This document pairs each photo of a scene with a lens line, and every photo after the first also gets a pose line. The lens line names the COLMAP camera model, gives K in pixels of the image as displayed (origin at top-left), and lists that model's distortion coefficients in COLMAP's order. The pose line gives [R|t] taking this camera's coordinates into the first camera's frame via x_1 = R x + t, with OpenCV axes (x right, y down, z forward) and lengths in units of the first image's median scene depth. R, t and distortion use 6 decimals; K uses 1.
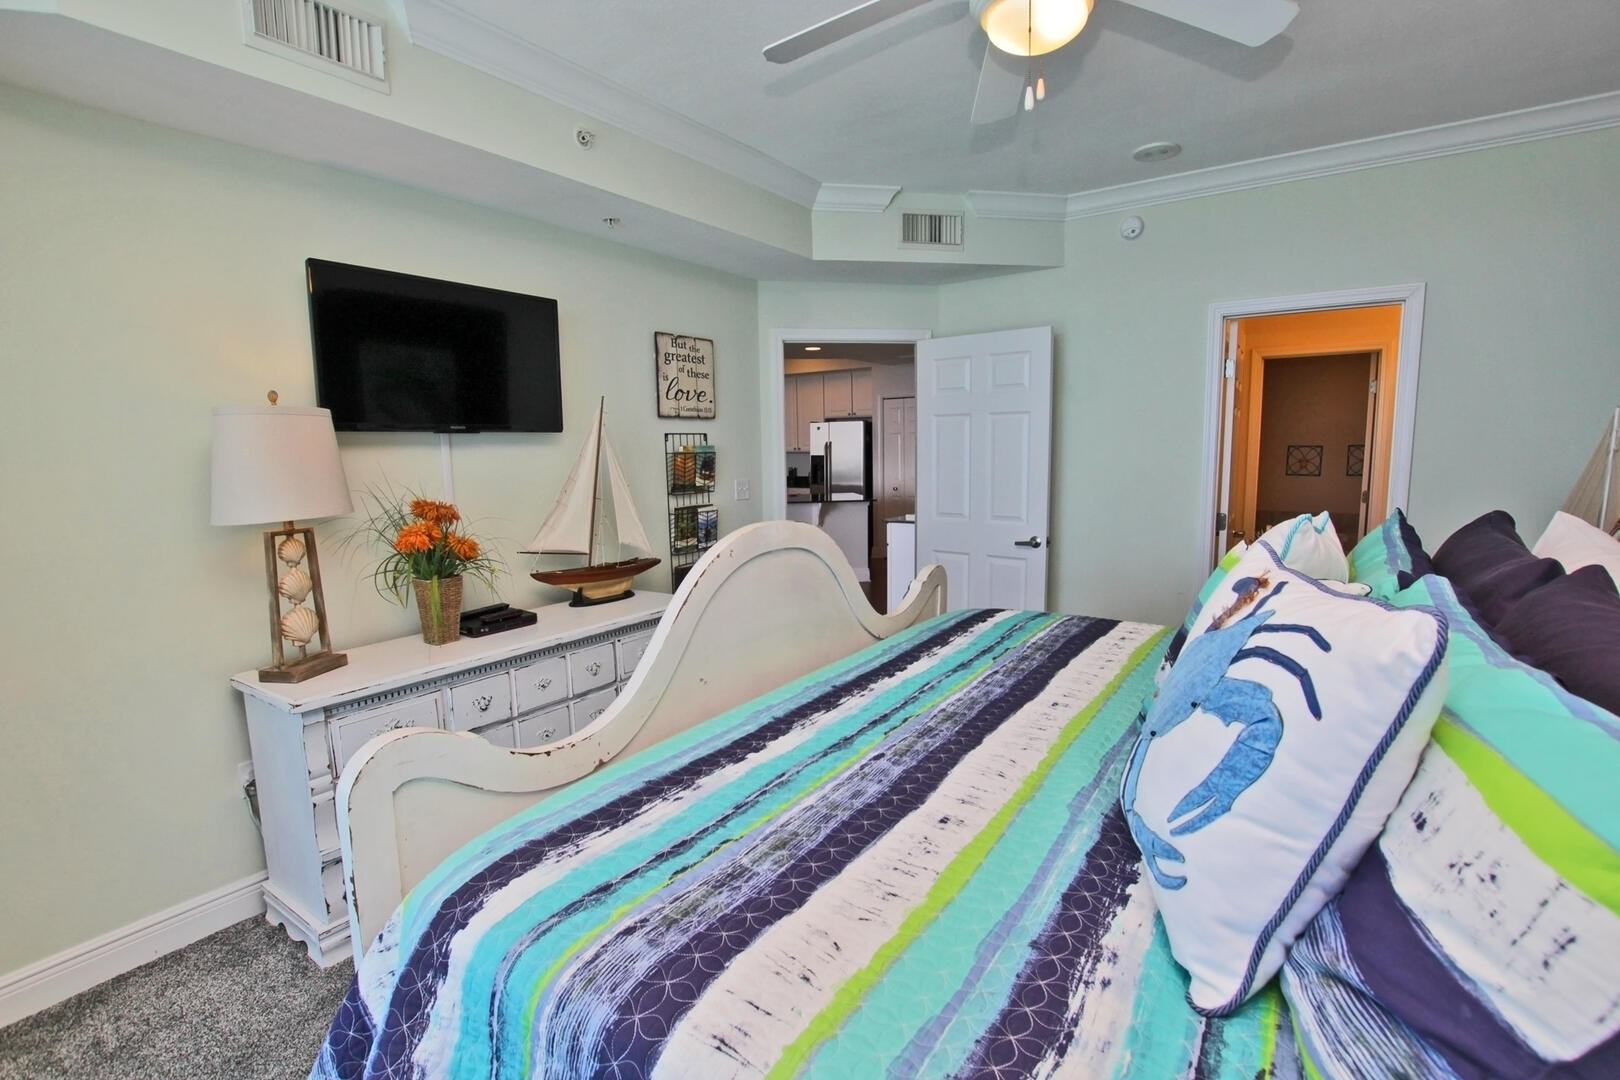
lens RADIAL K [[752.5, 0, 813.5], [0, 752.5, 541.4], [0, 0, 1]] dist [-0.037810, 0.007281]
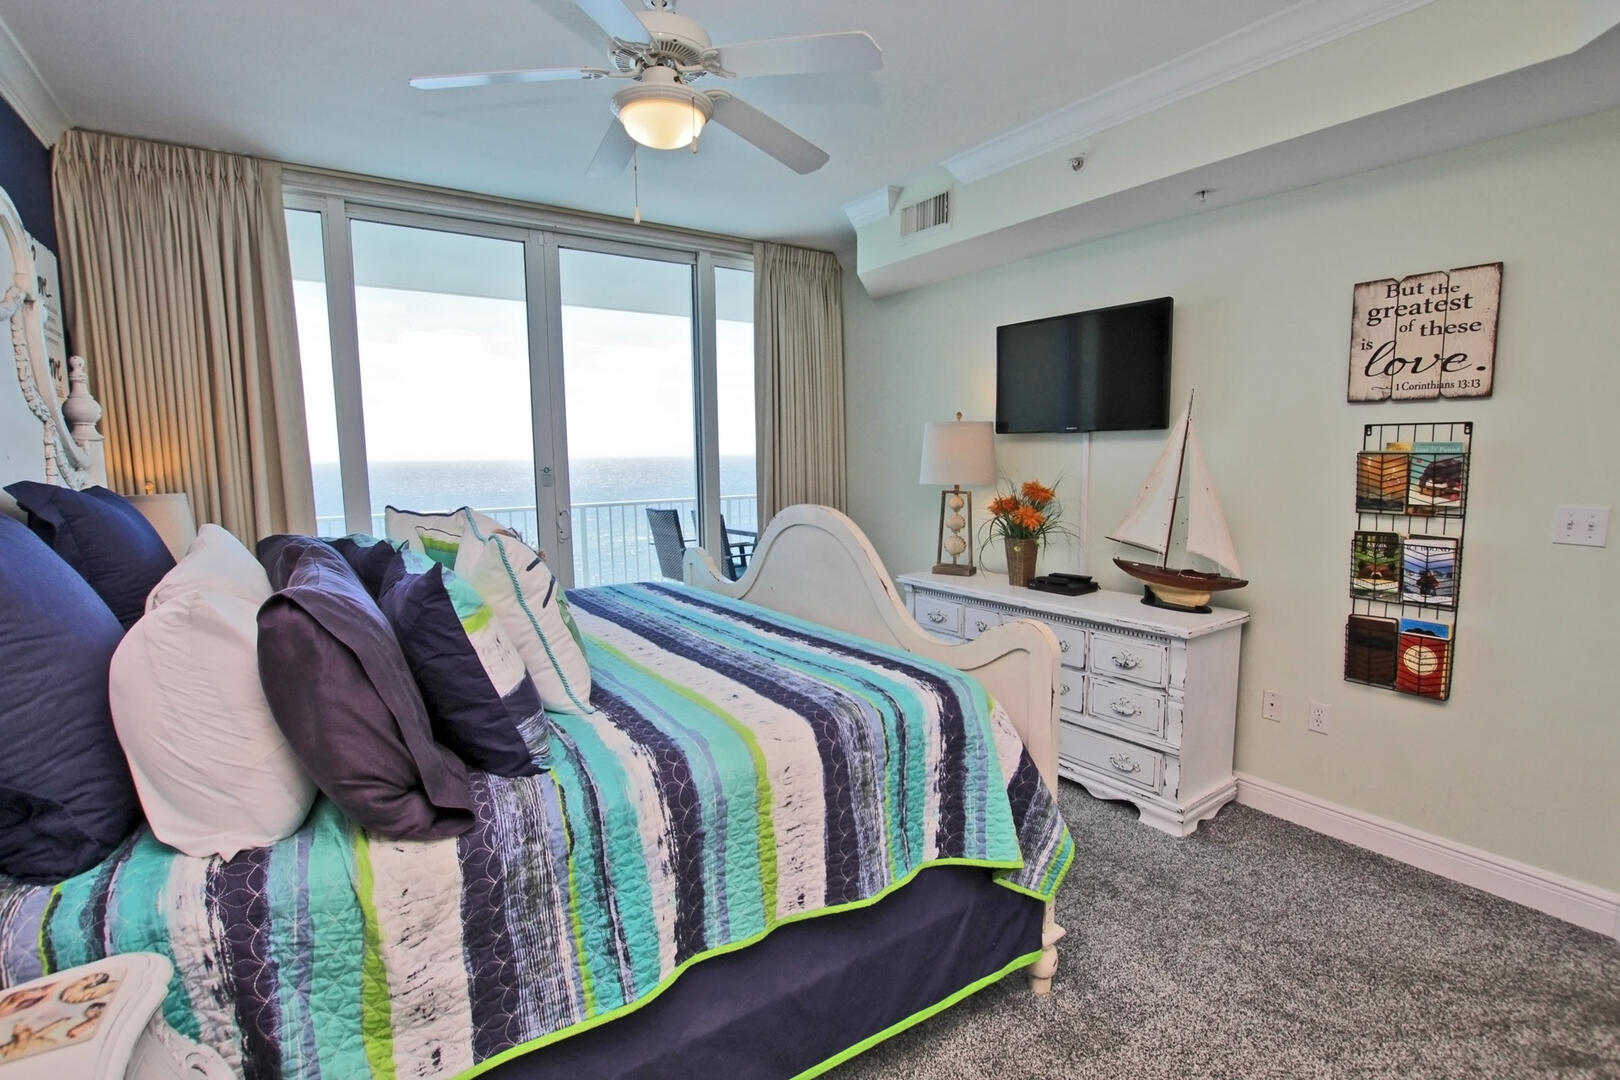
lens RADIAL K [[752.5, 0, 813.5], [0, 752.5, 541.4], [0, 0, 1]] dist [-0.037810, 0.007281]
pose [[-0.341229, 0.132276, -0.930626, 0.638451], [-0.103780, 0.978695, 0.177161, -0.105035], [0.934233, 0.157033, -0.320232, 0.751972]]
